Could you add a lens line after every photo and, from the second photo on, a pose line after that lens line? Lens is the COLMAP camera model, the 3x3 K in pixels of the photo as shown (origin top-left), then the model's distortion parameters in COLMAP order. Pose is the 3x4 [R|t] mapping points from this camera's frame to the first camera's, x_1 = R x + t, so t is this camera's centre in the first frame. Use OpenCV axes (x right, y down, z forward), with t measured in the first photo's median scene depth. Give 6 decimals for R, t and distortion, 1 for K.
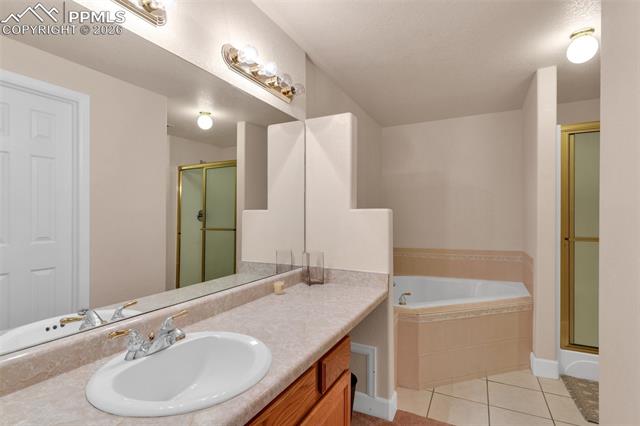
lens RADIAL K [[310.7, 0, 317.8], [0, 310.7, 216.4], [0, 0, 1]] dist [0.001893, -0.000009]
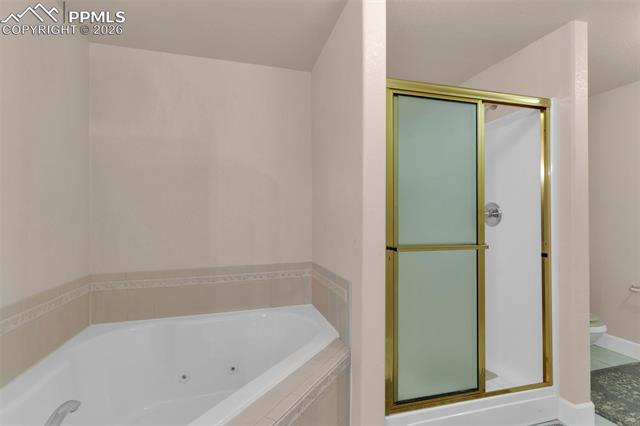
lens RADIAL K [[310.7, 0, 317.8], [0, 310.7, 216.4], [0, 0, 1]] dist [0.001893, -0.000009]
pose [[0.734683, 0.007926, 0.678365, 0.169538], [-0.005911, 0.999969, -0.005283, 0.006245], [-0.678385, -0.000128, 0.734706, 0.461487]]
